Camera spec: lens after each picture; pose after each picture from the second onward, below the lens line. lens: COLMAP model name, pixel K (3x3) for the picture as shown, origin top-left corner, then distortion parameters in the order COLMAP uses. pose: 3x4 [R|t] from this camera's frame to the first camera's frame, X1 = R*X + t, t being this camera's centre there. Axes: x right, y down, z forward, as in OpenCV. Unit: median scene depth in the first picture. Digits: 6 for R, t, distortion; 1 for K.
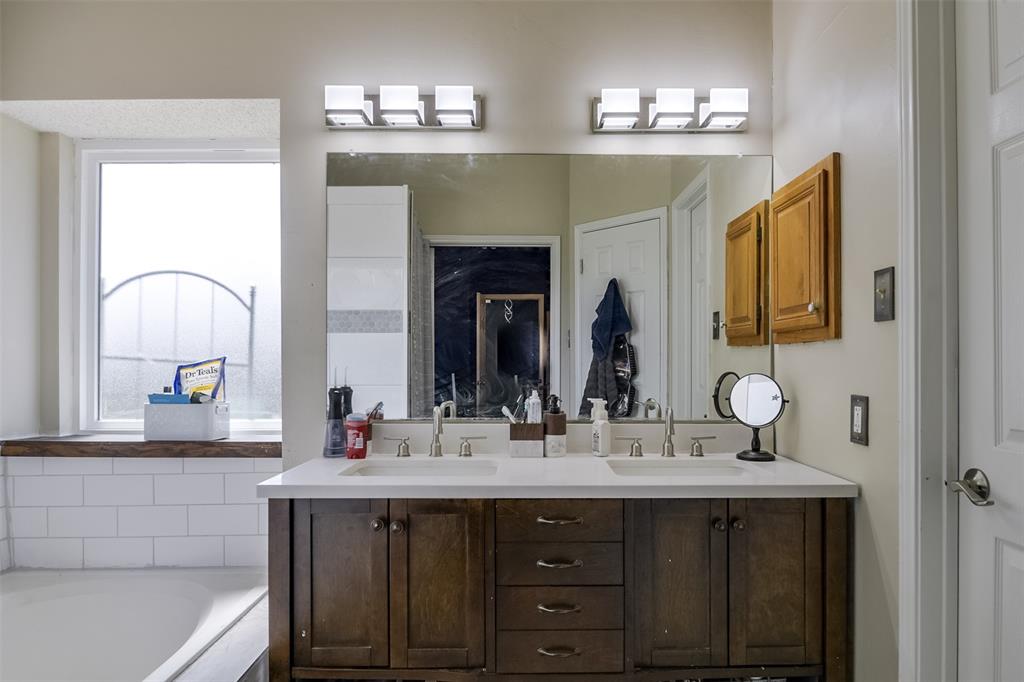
lens RADIAL K [[651.0, 0, 512.9], [0, 651.0, 349.8], [0, 0, 1]] dist [0.007215, 0.001920]
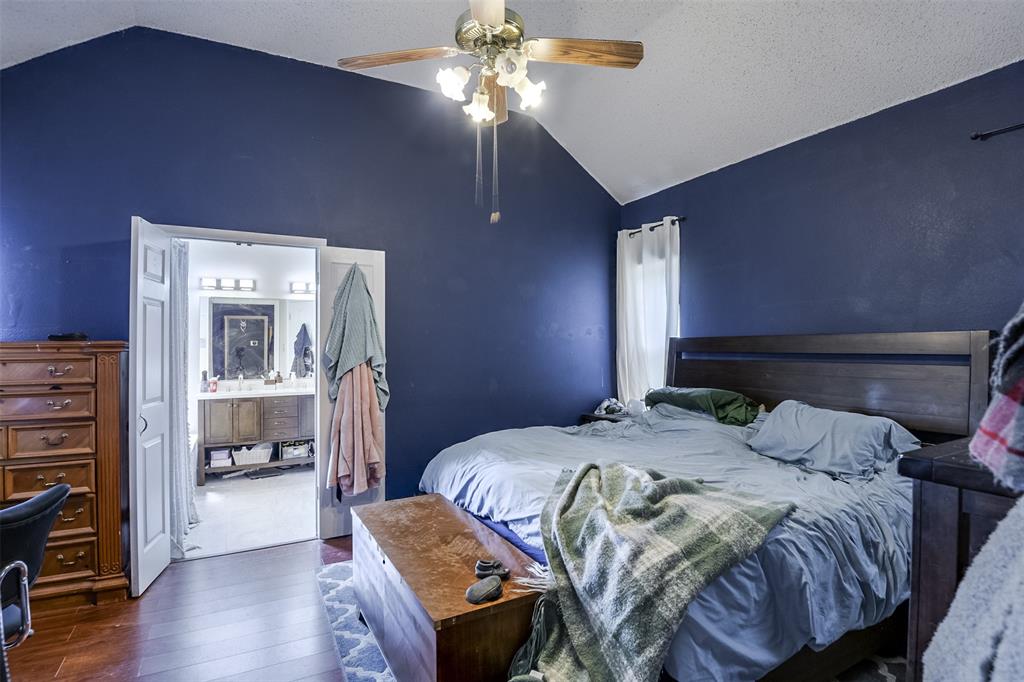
lens RADIAL K [[499.8, 0, 507.7], [0, 499.8, 340.1], [0, 0, 1]] dist [-0.015694, -0.002554]
pose [[0.873560, -0.001091, 0.486715, -0.144704], [0.001353, 0.999999, -0.000188, -0.082517], [-0.486714, 0.000823, 0.873561, -1.699439]]
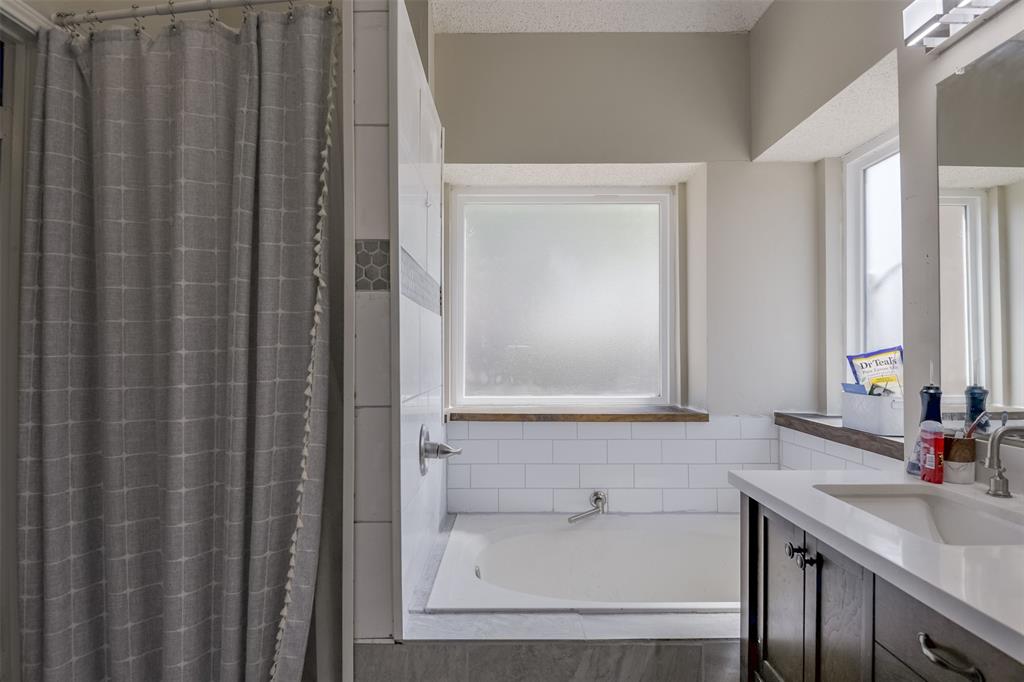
lens RADIAL K [[585.2, 0, 513.2], [0, 585.2, 339.5], [0, 0, 1]] dist [-0.009063, -0.001793]
pose [[0.026236, -0.019722, -0.999461, 0.375373], [0.019665, 0.999622, -0.019209, 0.006100], [0.999462, -0.019151, 0.026614, 0.449721]]
